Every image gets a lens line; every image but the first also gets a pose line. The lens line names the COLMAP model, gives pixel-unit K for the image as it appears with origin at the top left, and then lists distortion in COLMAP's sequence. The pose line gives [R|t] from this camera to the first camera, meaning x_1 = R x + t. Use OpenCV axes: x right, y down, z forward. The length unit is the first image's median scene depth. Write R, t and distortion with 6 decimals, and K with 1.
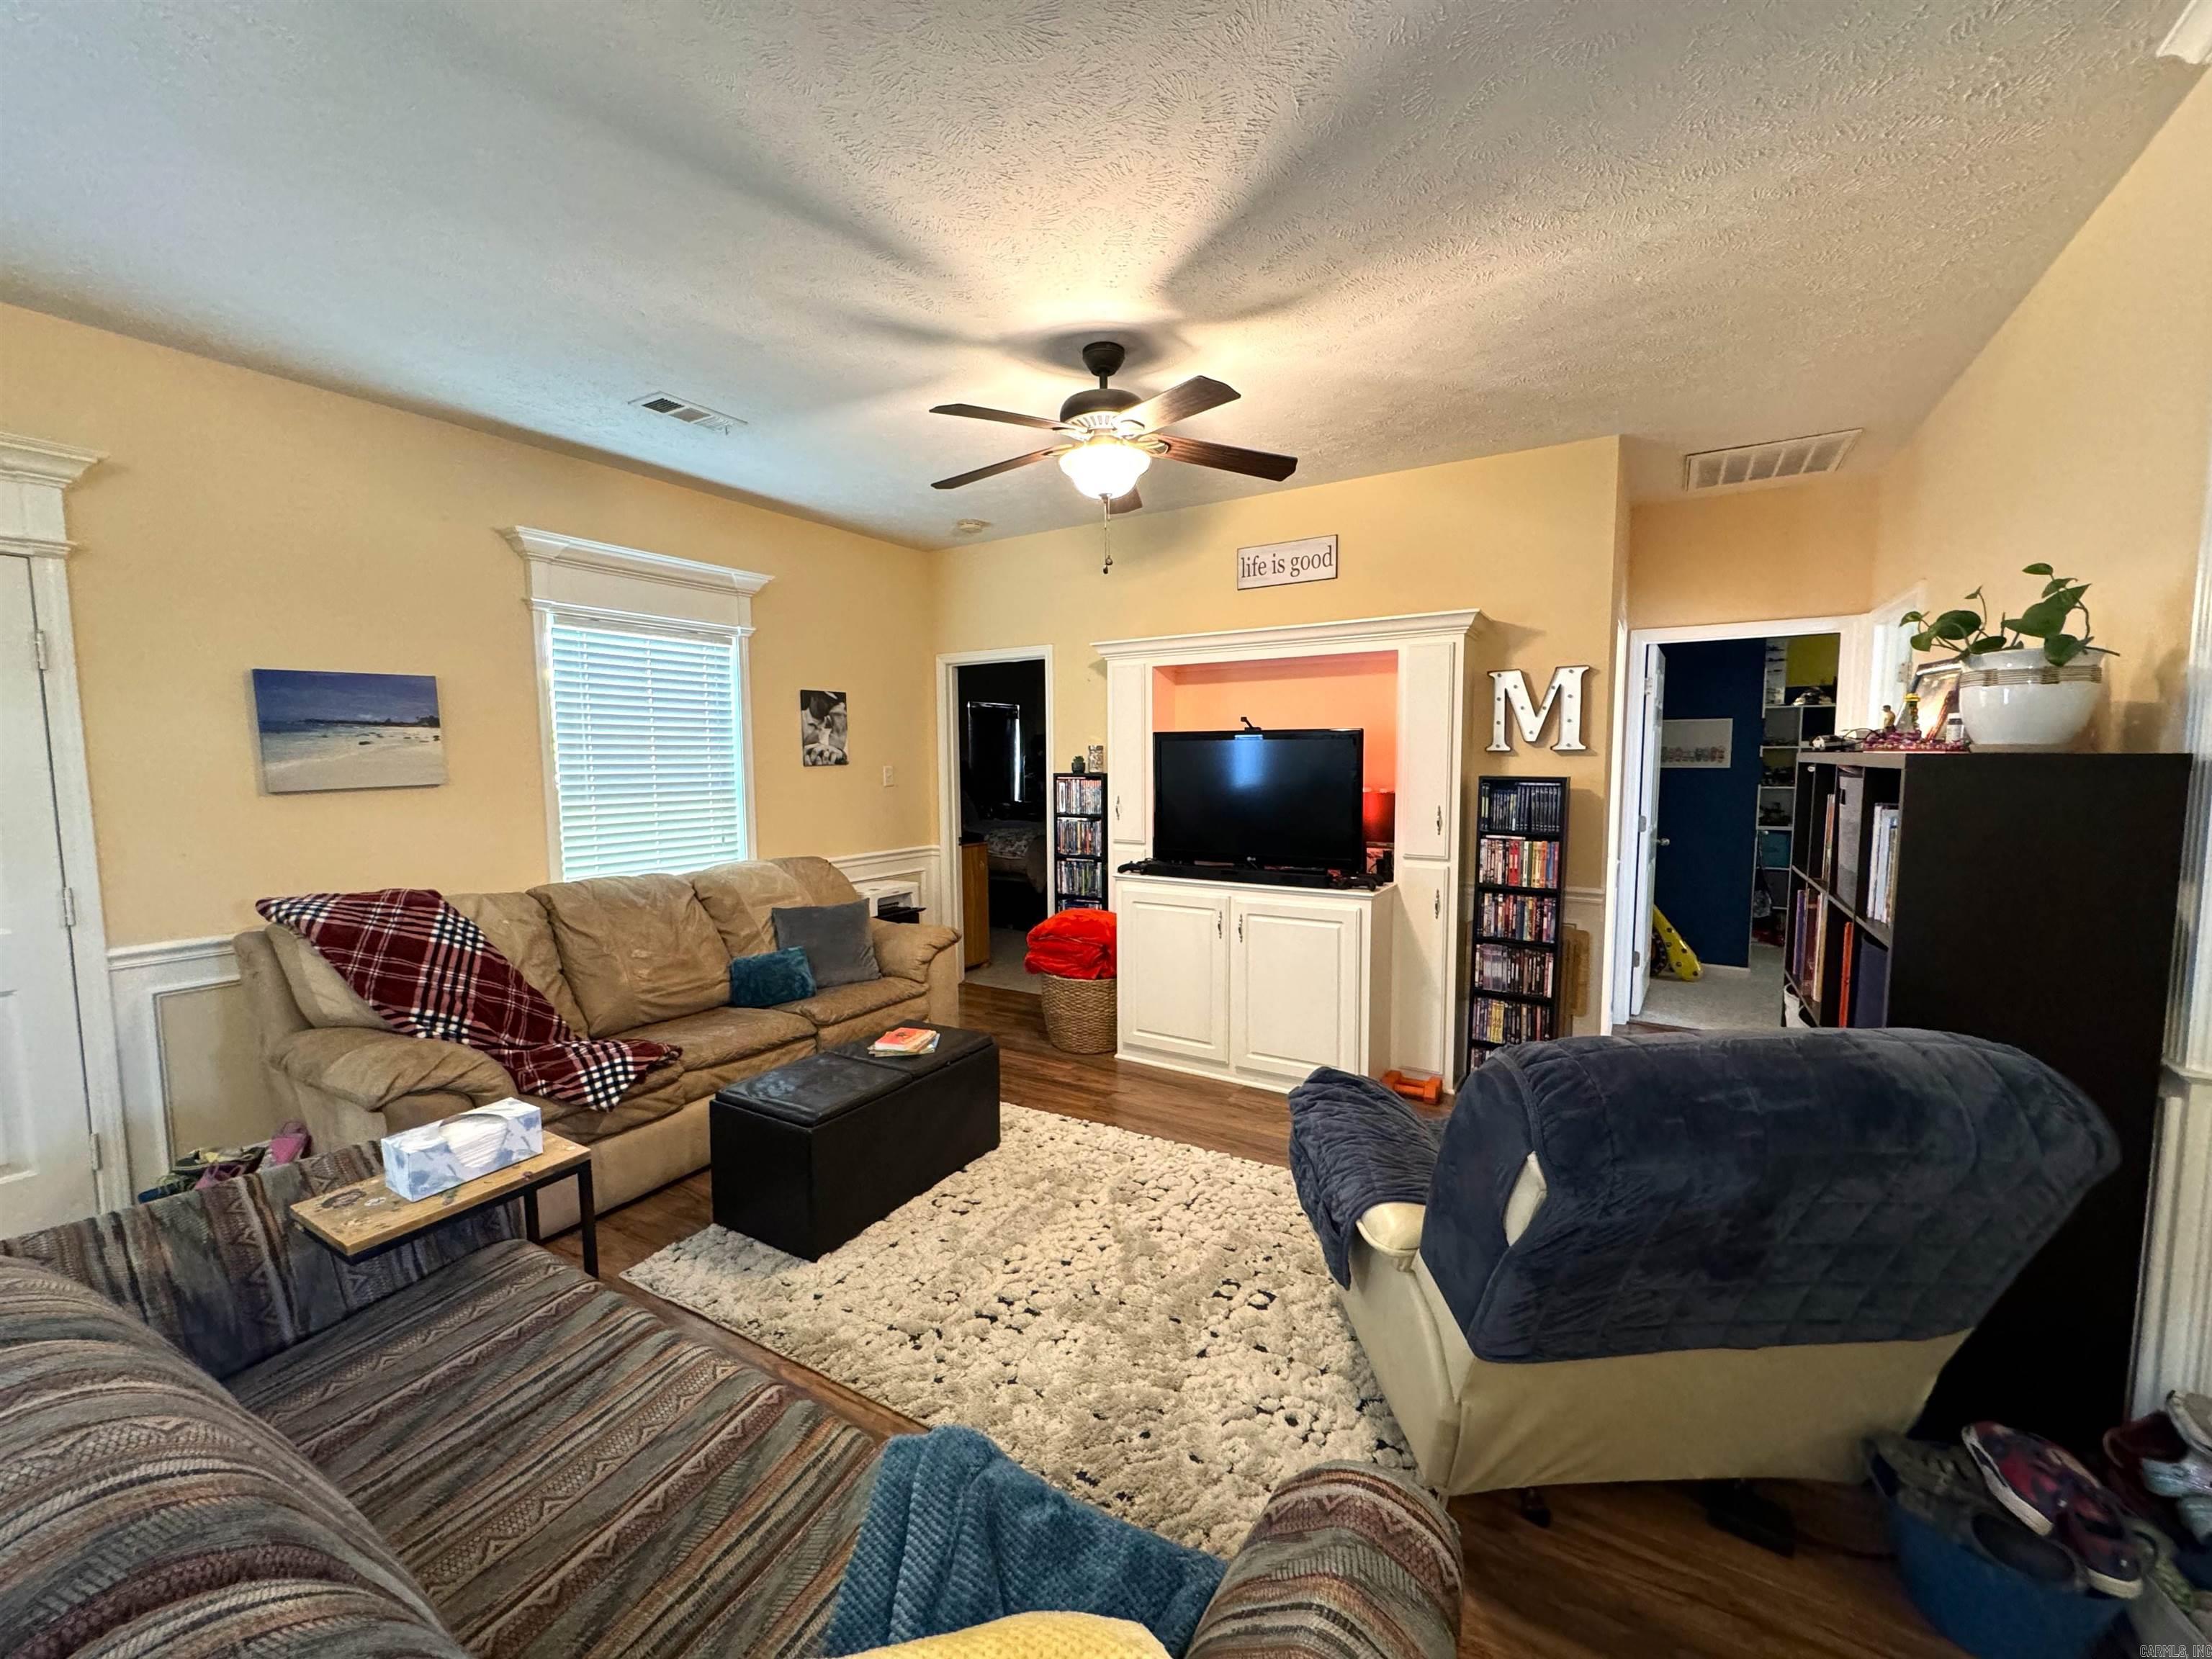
lens RADIAL K [[882.6, 0, 1102.9], [0, 882.6, 828.3], [0, 0, 1]] dist [-0.000082, -0.000940]
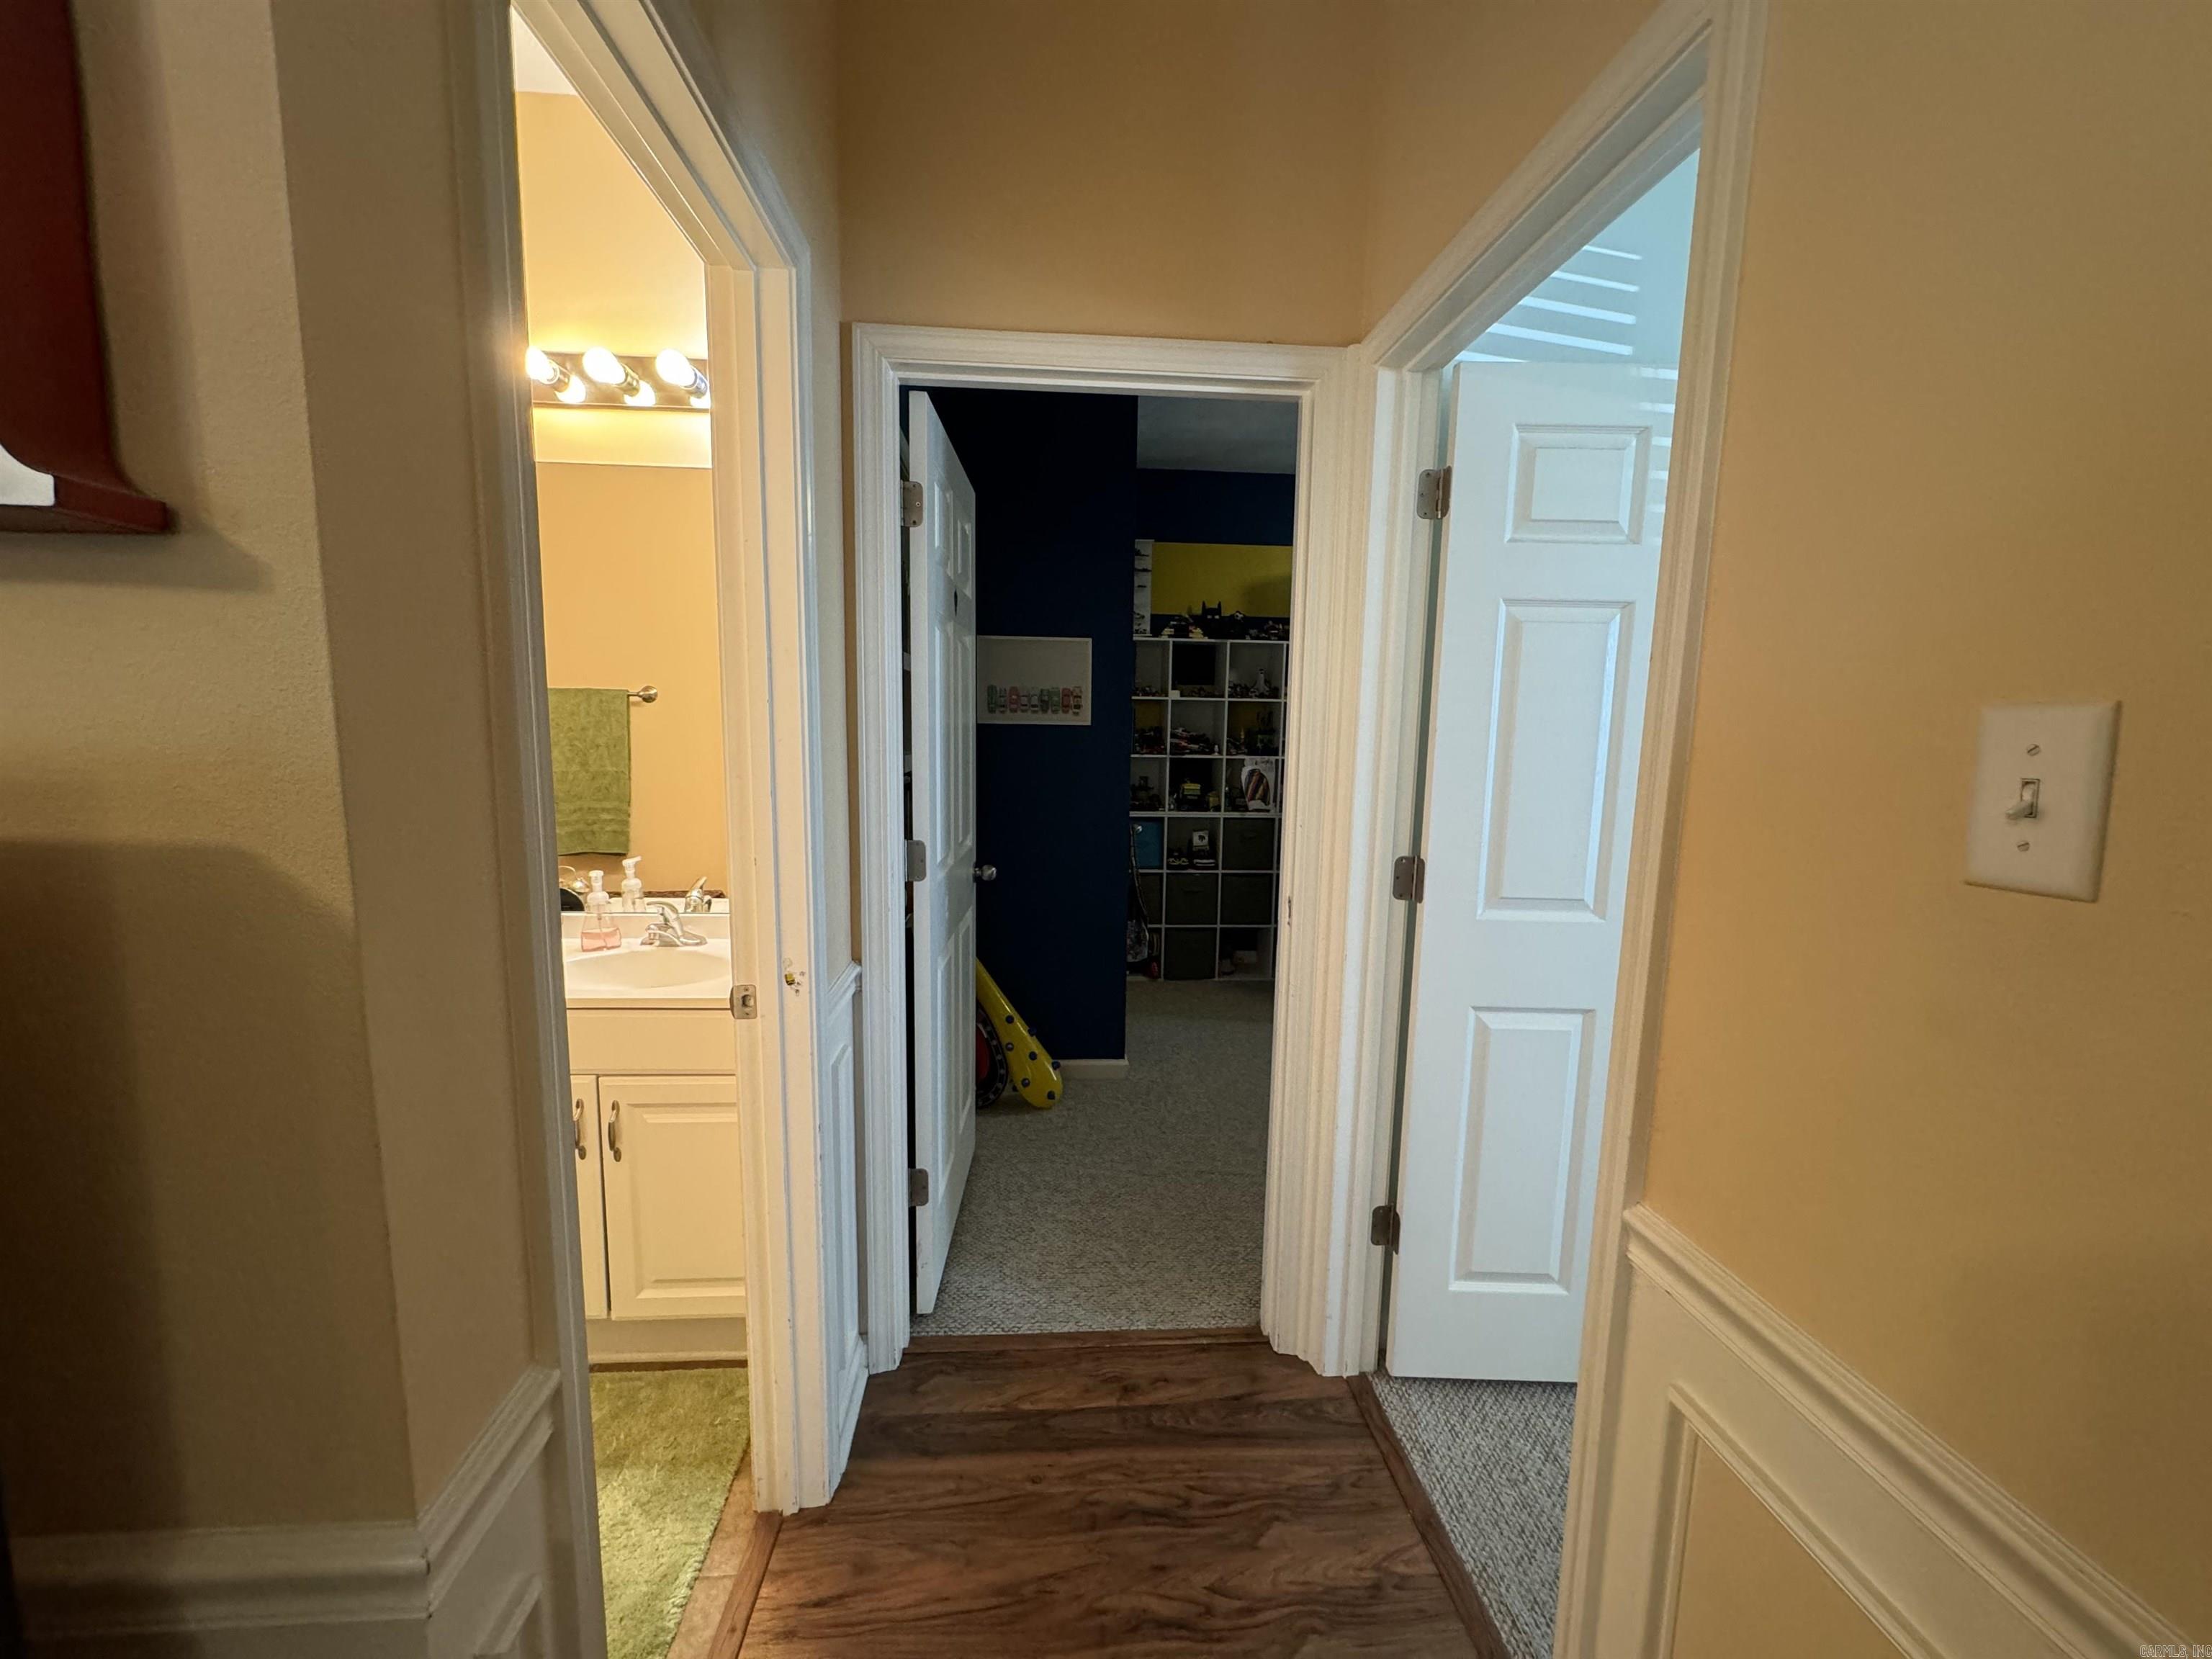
lens RADIAL K [[882.6, 0, 1103.9], [0, 882.6, 833.2], [0, 0, 1]] dist [-0.000082, -0.000940]
pose [[0.805352, -0.058340, 0.589919, 0.370692], [0.028604, 0.997811, 0.059628, -0.031908], [-0.592106, -0.031147, 0.805258, 0.524599]]
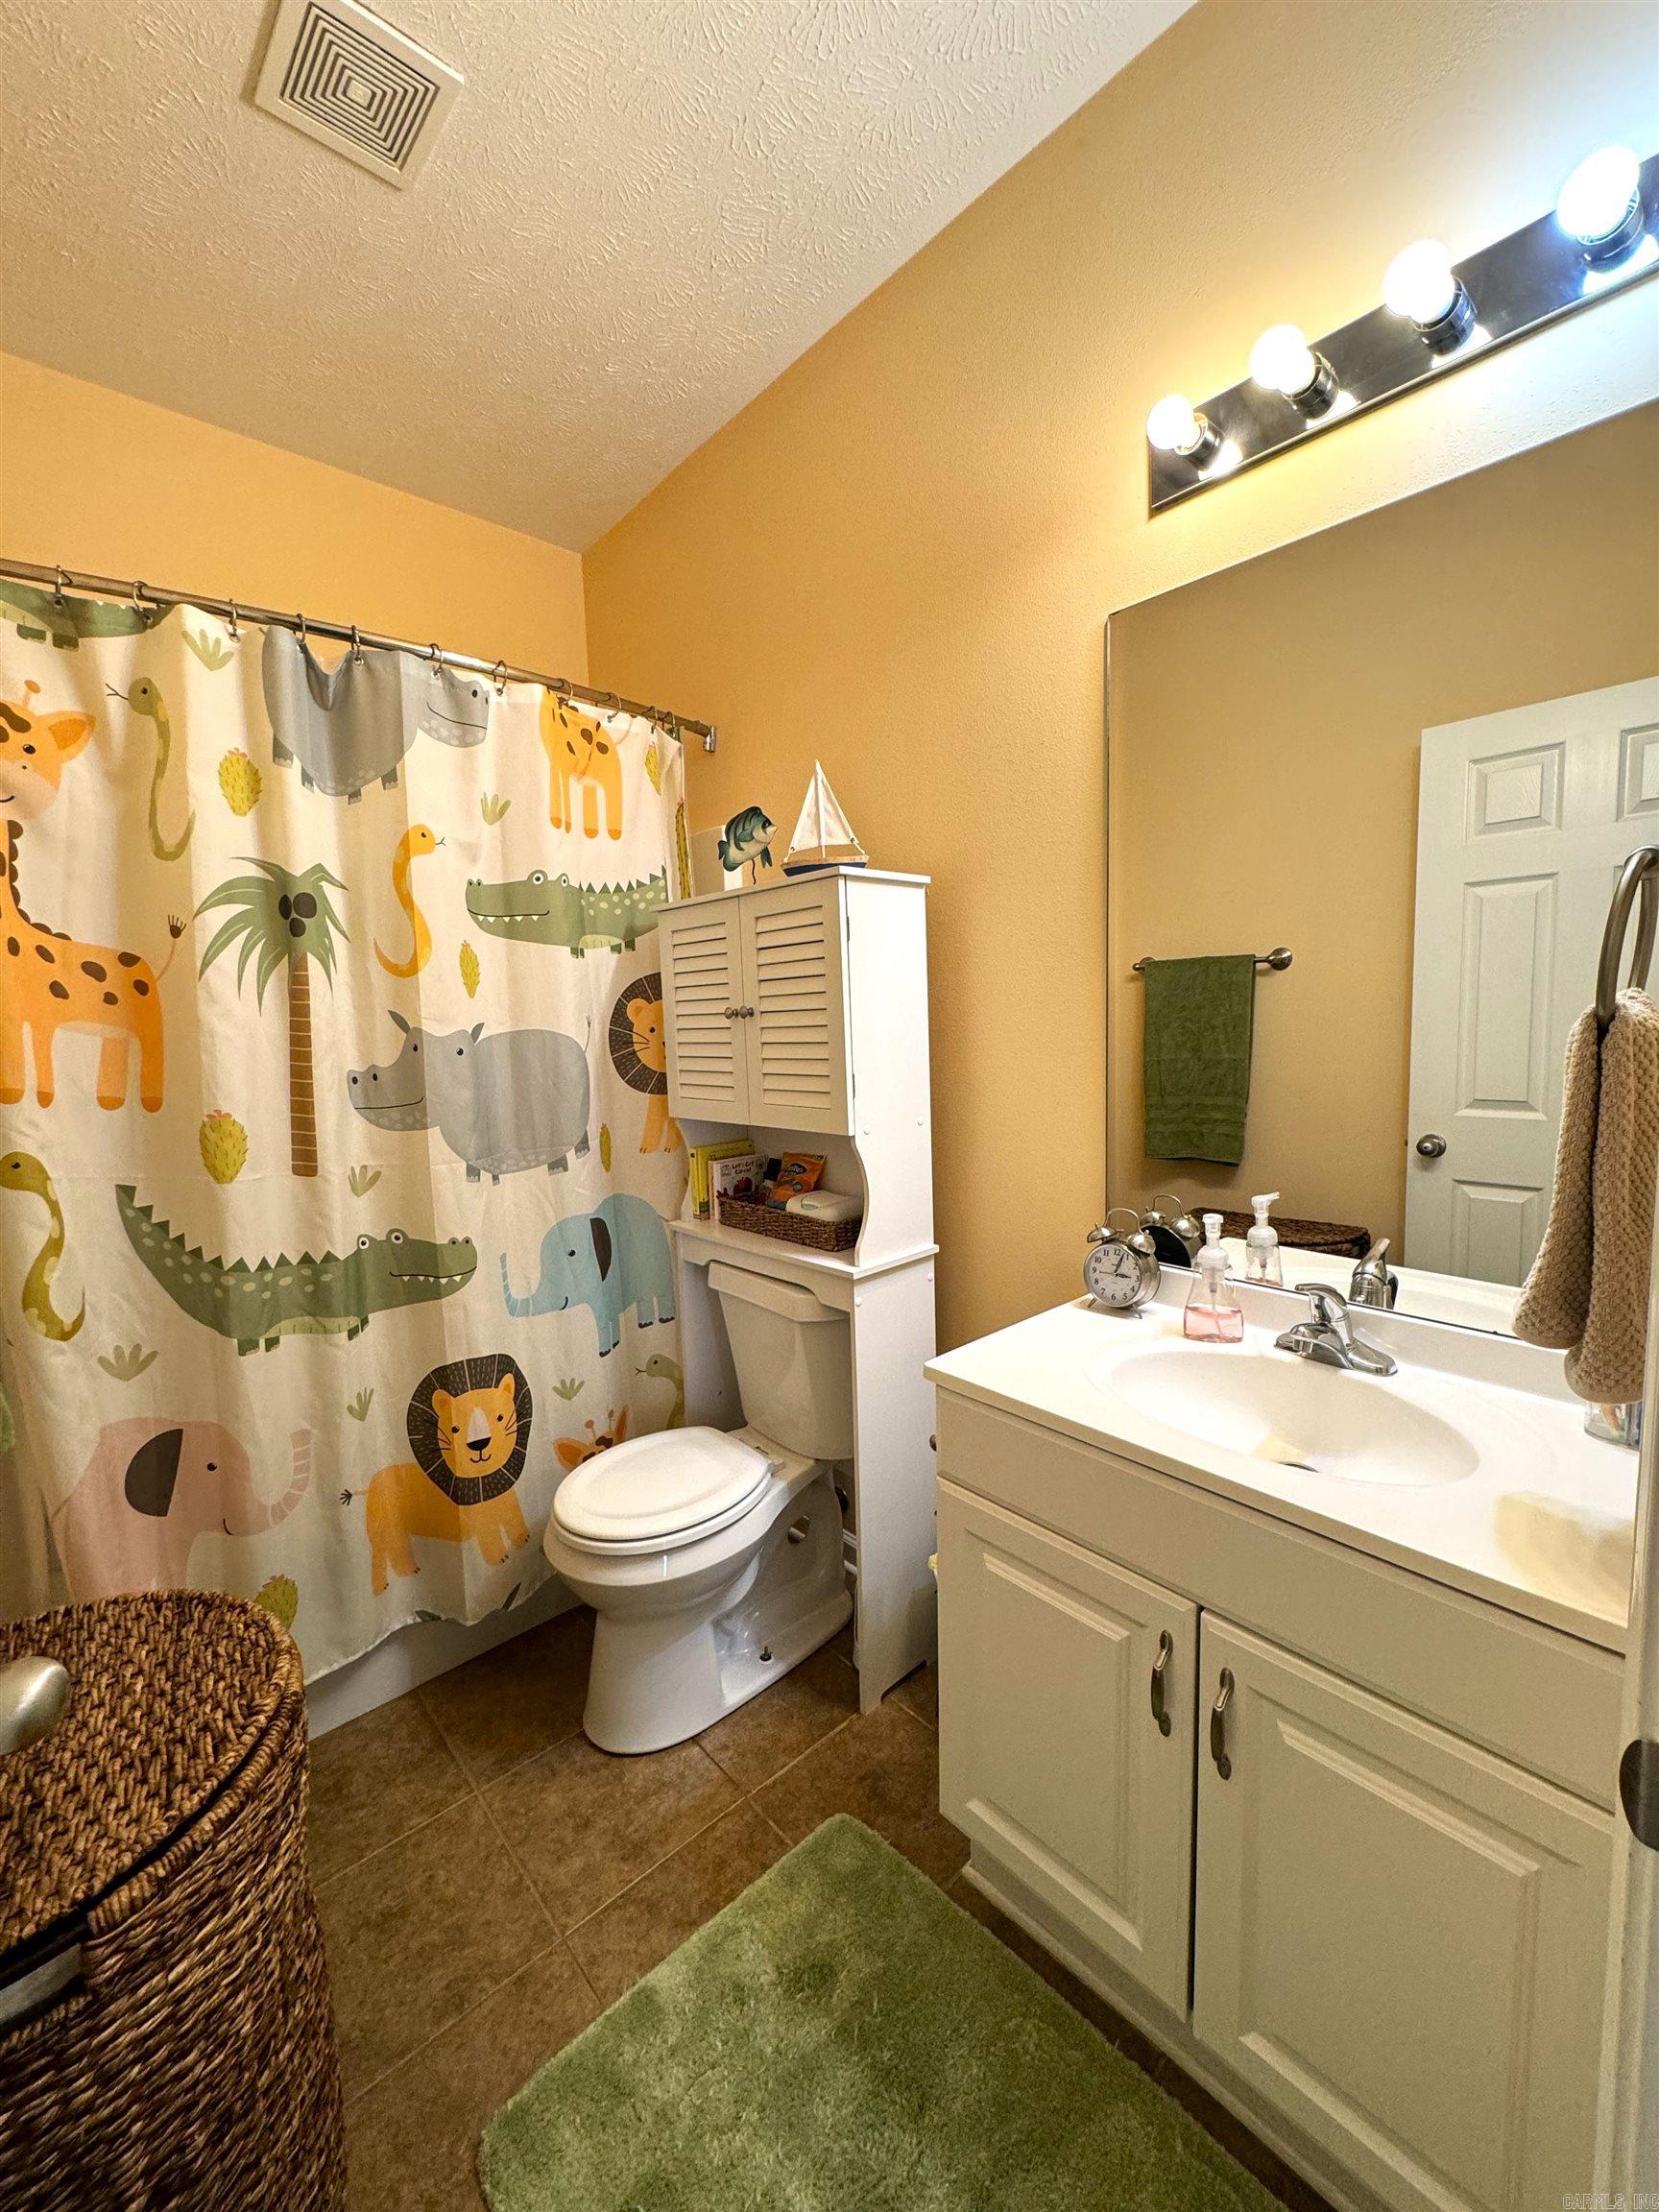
lens RADIAL K [[882.6, 0, 836.3], [0, 882.6, 1101.6], [0, 0, 1]] dist [-0.000082, -0.000940]
pose [[0.962139, 0.000729, -0.272558, 0.384262], [0.004216, 0.999837, 0.017557, -0.033981], [0.272526, -0.018042, 0.961979, 0.694006]]
